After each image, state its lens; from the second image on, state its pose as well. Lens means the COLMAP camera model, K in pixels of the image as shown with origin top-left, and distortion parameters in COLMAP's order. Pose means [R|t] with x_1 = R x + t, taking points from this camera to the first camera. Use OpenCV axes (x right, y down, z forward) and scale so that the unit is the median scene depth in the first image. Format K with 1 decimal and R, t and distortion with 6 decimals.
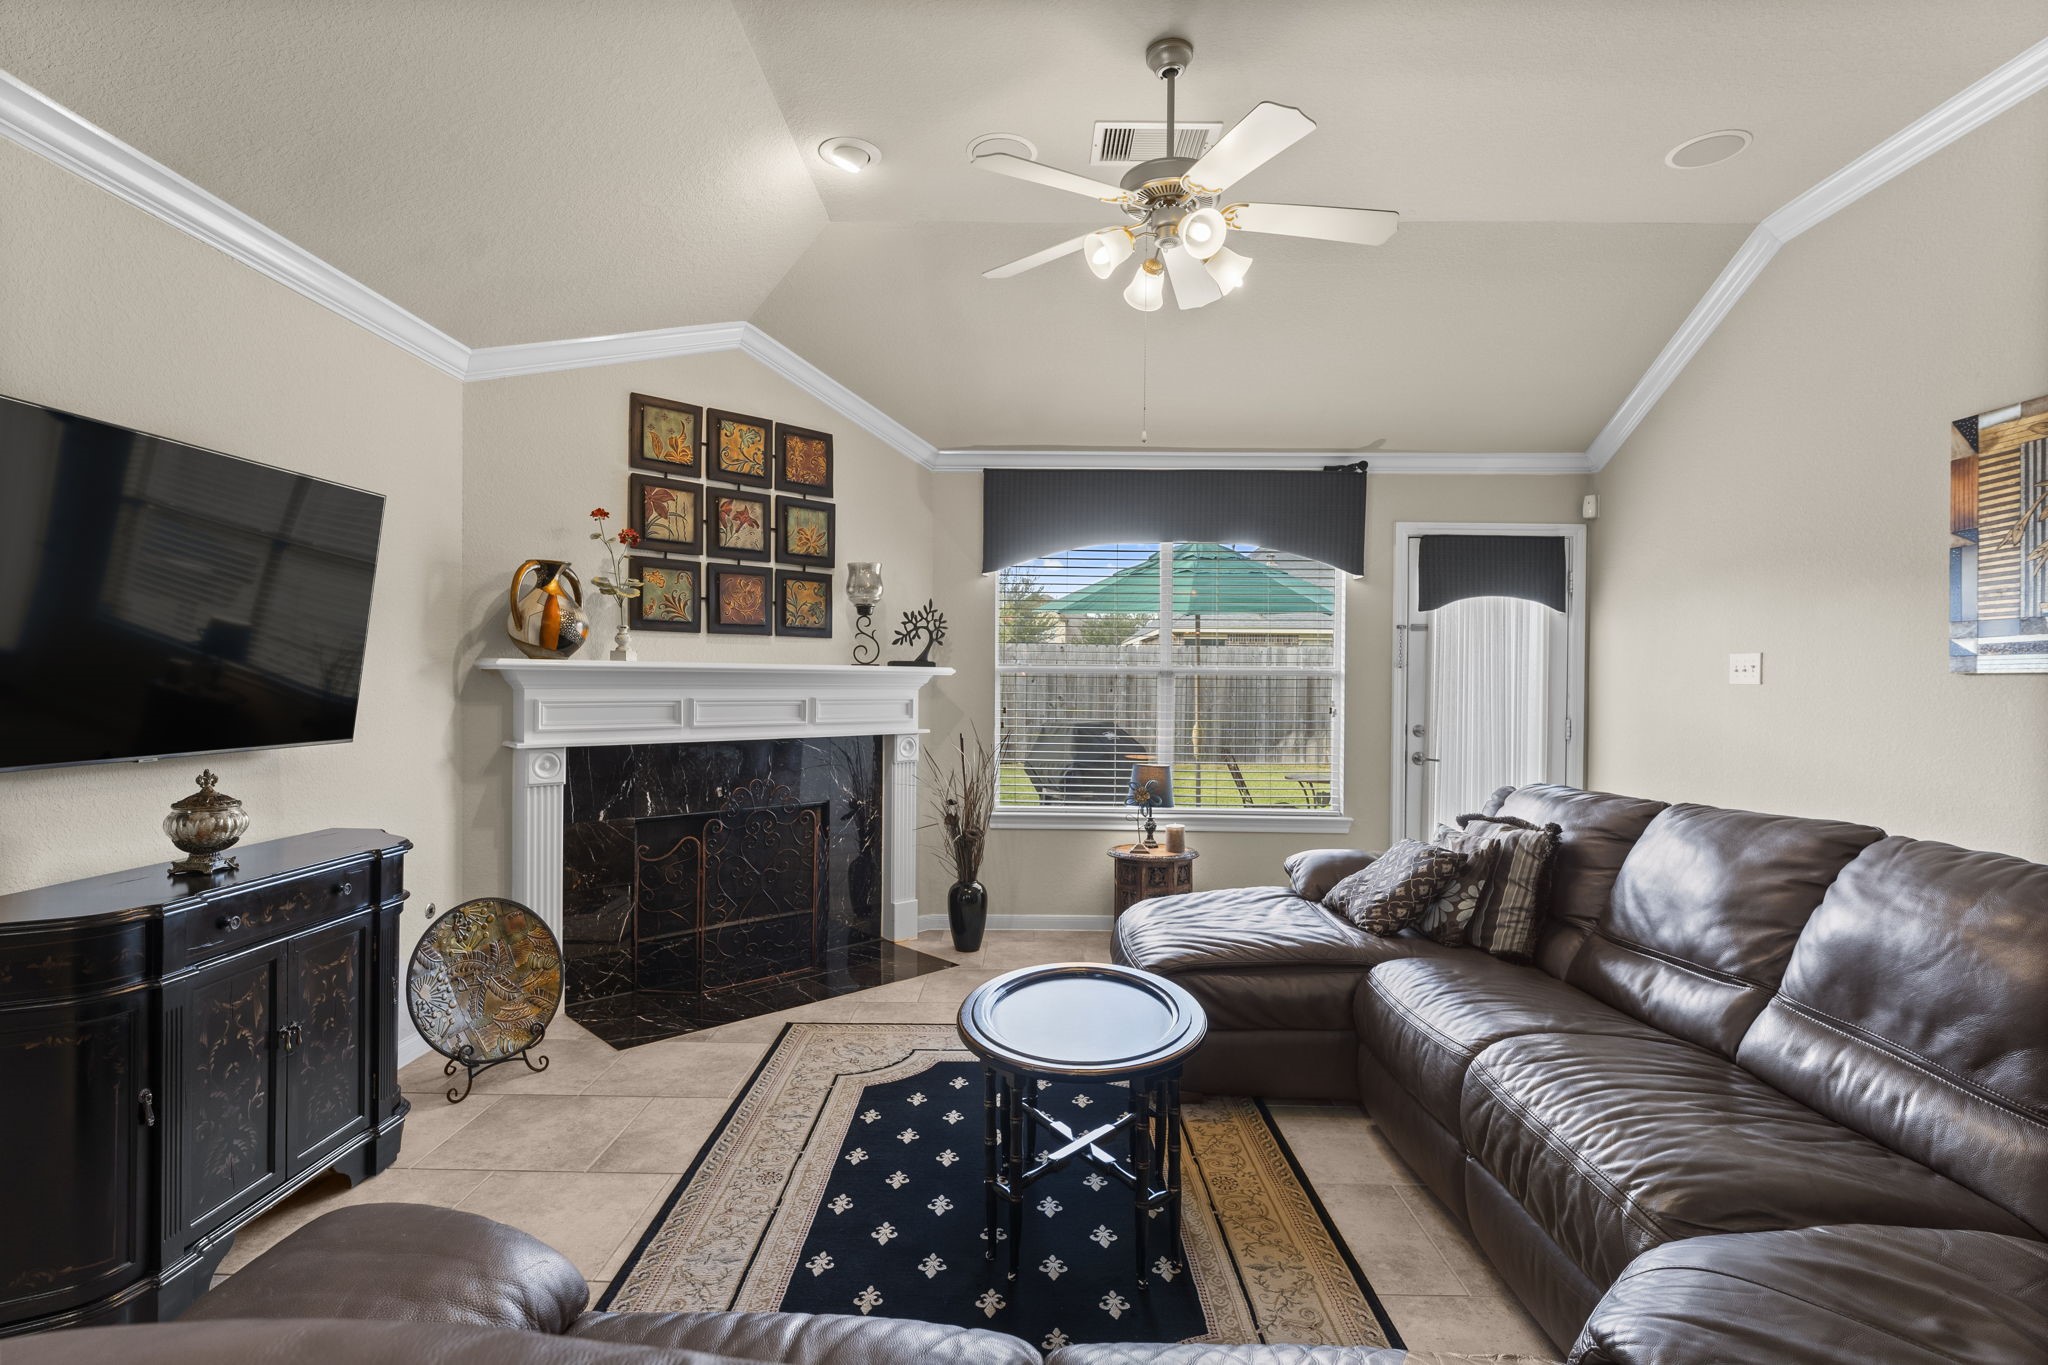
lens RADIAL K [[987.7, 0, 1022.6], [0, 987.7, 692.6], [0, 0, 1]] dist [0.003646, -0.001220]
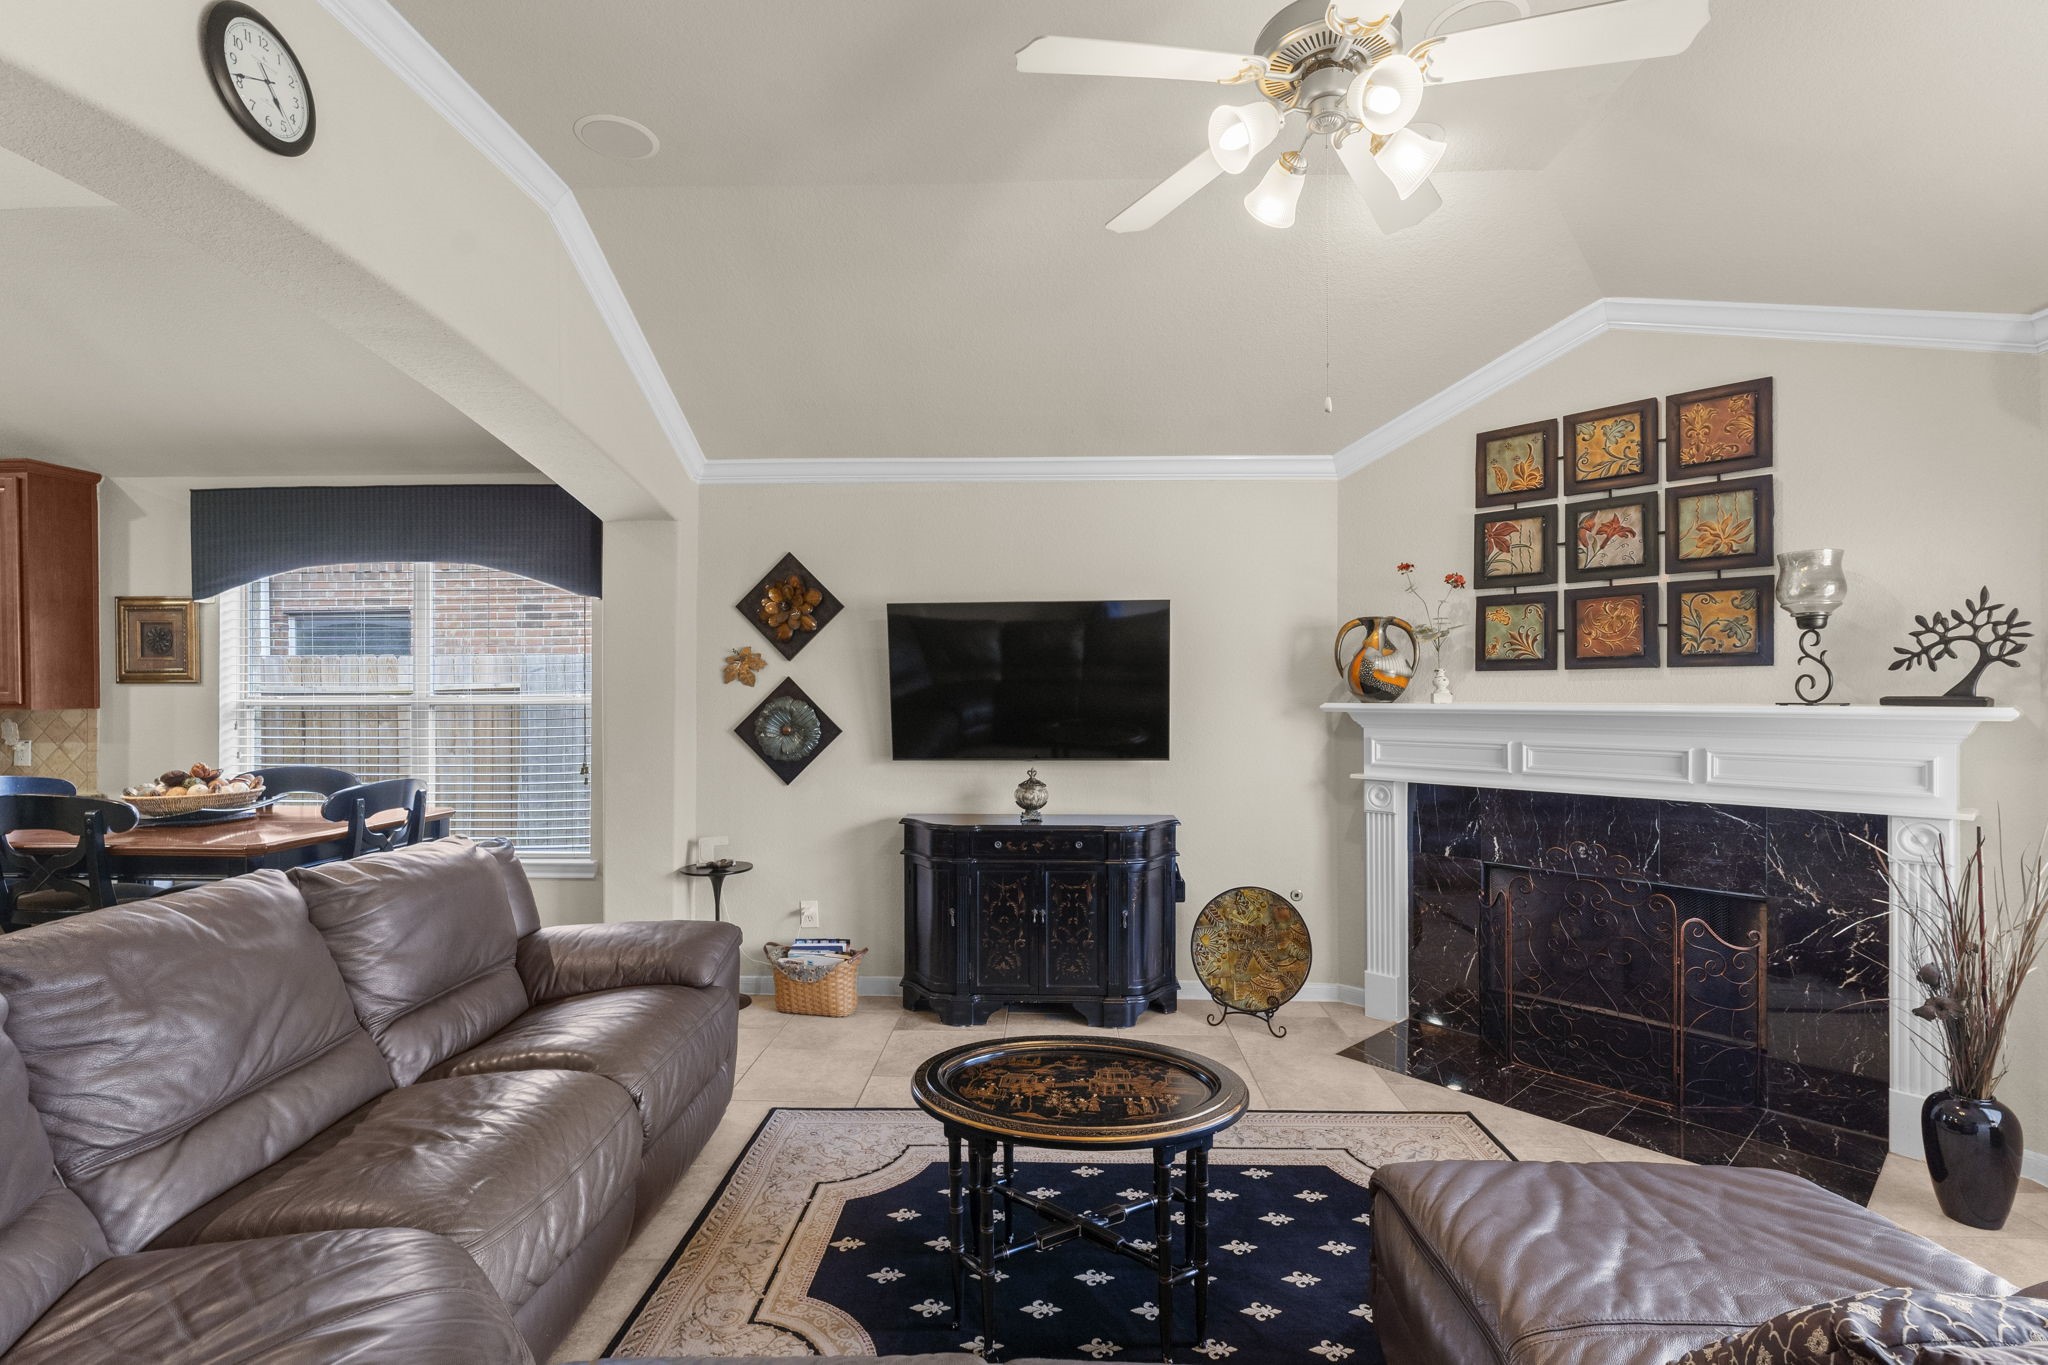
lens RADIAL K [[962.2, 0, 1021.9], [0, 962.2, 689.9], [0, 0, 1]] dist [-0.003174, -0.000446]
pose [[-0.025233, -0.011156, -0.999619, 0.568734], [-0.010112, 0.999889, -0.010904, -0.028235], [0.999630, 0.009833, -0.025343, 0.548515]]
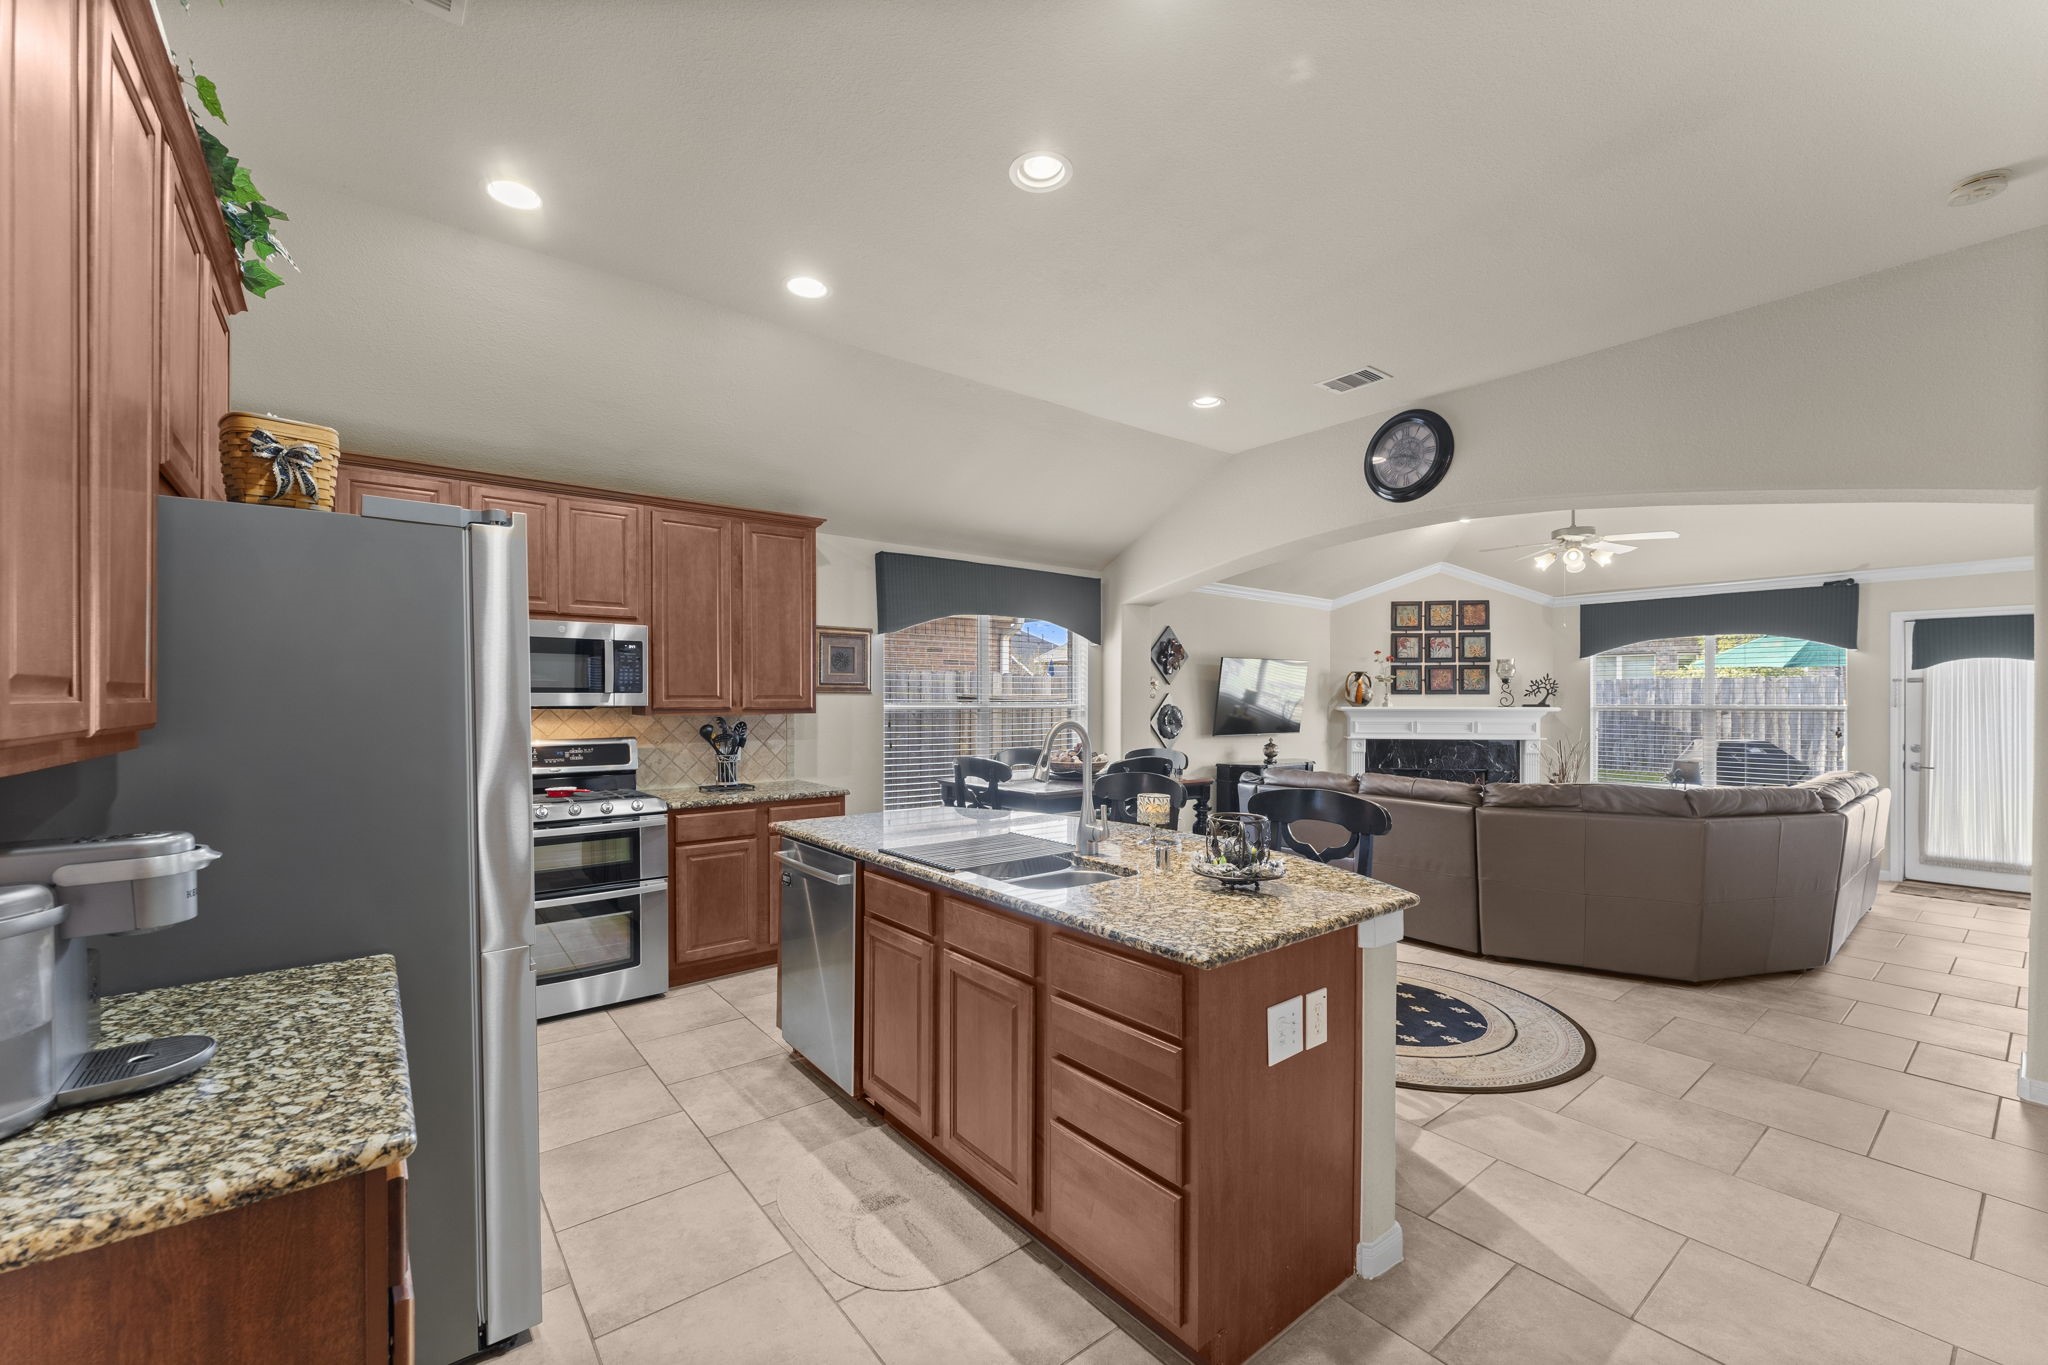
lens RADIAL K [[825.2, 0, 1023.1], [0, 825.2, 701.4], [0, 0, 1]] dist [0.002948, 0.000785]
pose [[0.634074, -0.007287, -0.773238, 0.632412], [-0.005785, 0.999883, -0.014167, -0.008938], [0.773250, 0.013457, 0.633958, -1.060617]]
